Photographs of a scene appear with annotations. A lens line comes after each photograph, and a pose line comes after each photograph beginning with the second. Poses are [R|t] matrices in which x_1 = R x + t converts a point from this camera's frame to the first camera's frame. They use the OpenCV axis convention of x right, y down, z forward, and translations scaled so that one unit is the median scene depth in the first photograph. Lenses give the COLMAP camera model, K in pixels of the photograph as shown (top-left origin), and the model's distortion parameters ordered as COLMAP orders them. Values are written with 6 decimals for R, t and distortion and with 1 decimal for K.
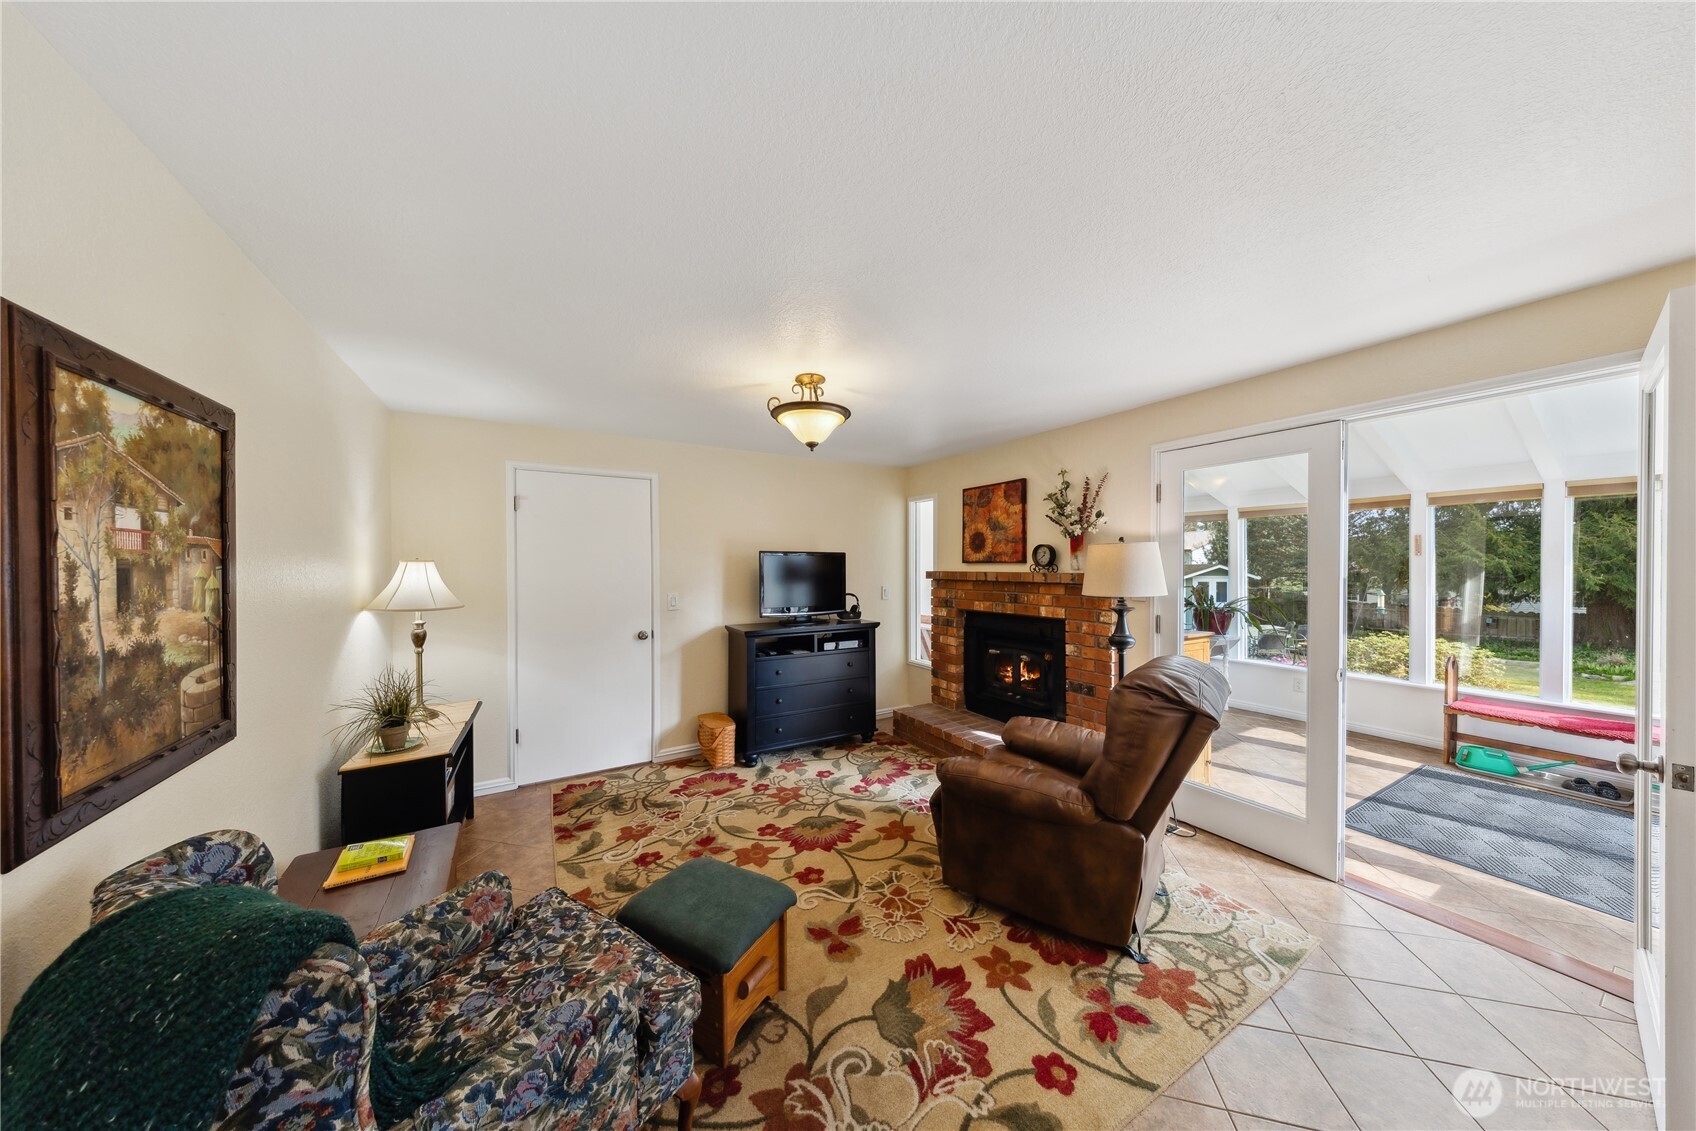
lens RADIAL K [[531.1, 0, 841.0], [0, 531.1, 567.3], [0, 0, 1]] dist [0.002297, 0.000033]
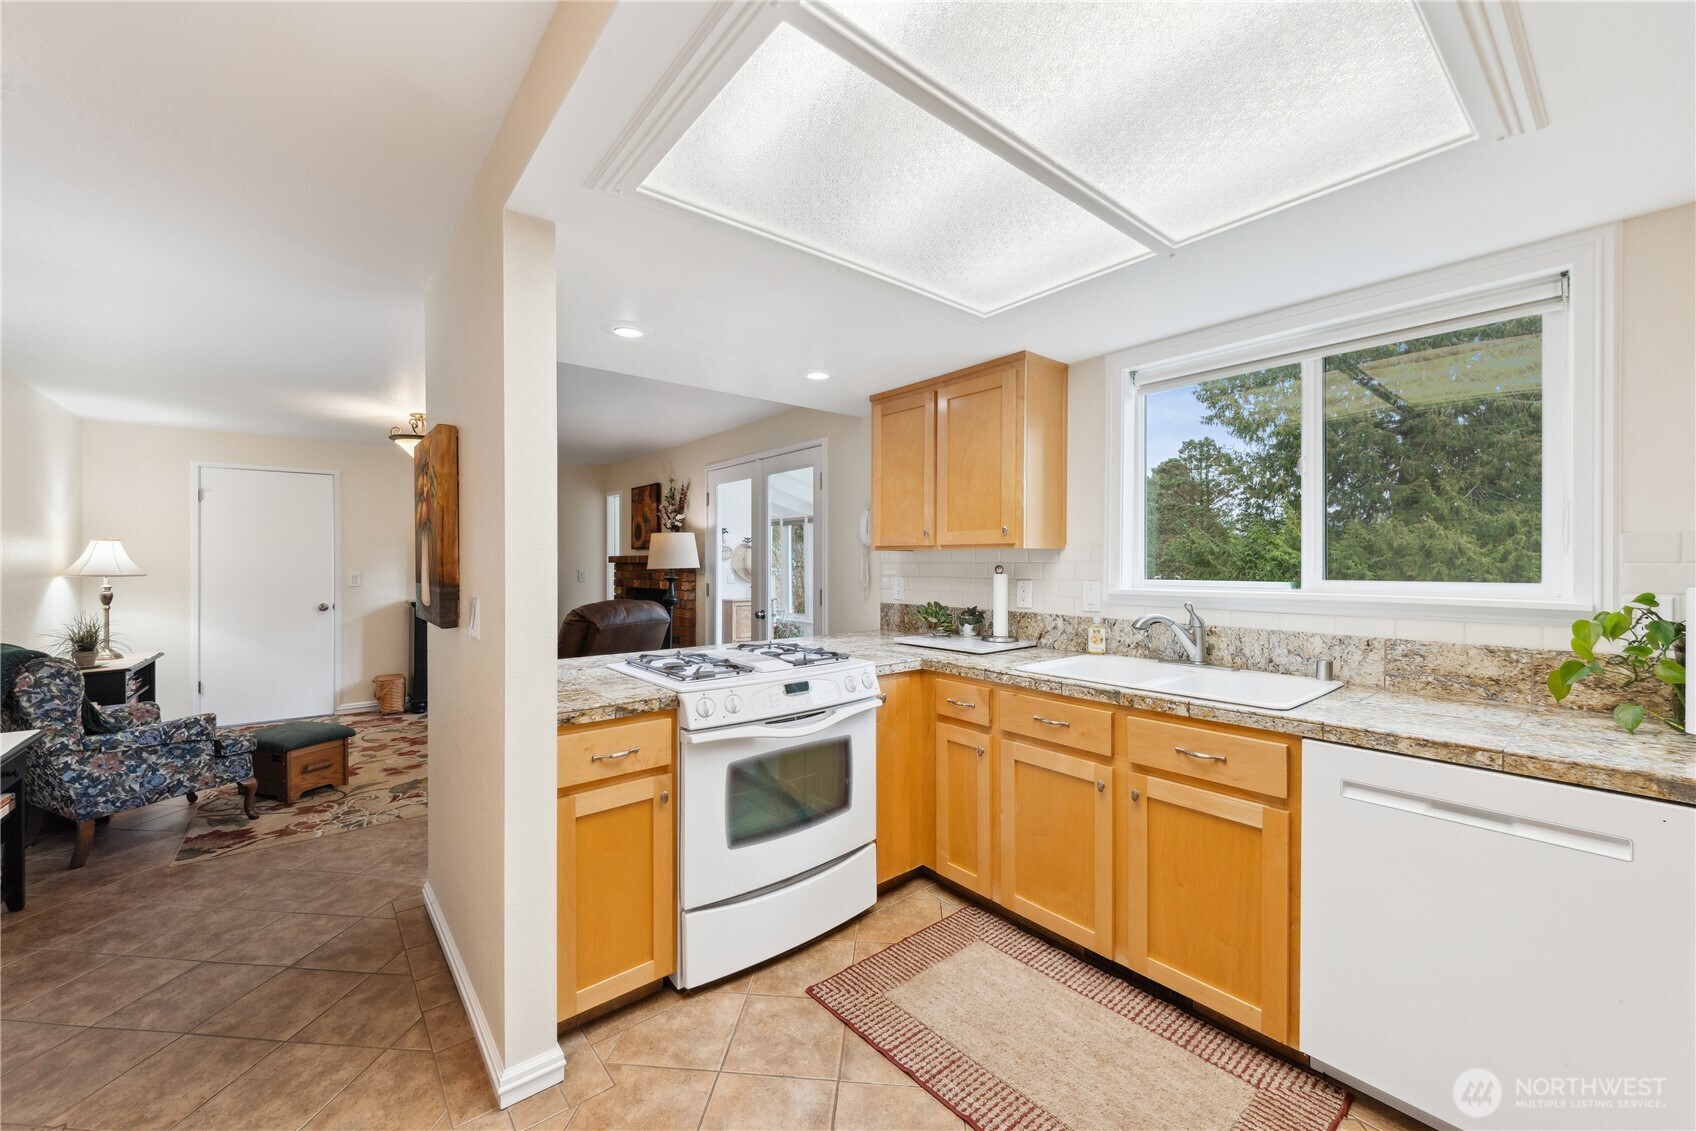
lens RADIAL K [[653.8, 0, 809.5], [0, 653.8, 563.7], [0, 0, 1]] dist [0.006646, -0.000664]
pose [[0.989948, 0.002031, 0.141416, 0.663559], [-0.001605, 0.999994, -0.003130, 0.046698], [-0.141422, 0.002872, 0.989945, -0.816690]]
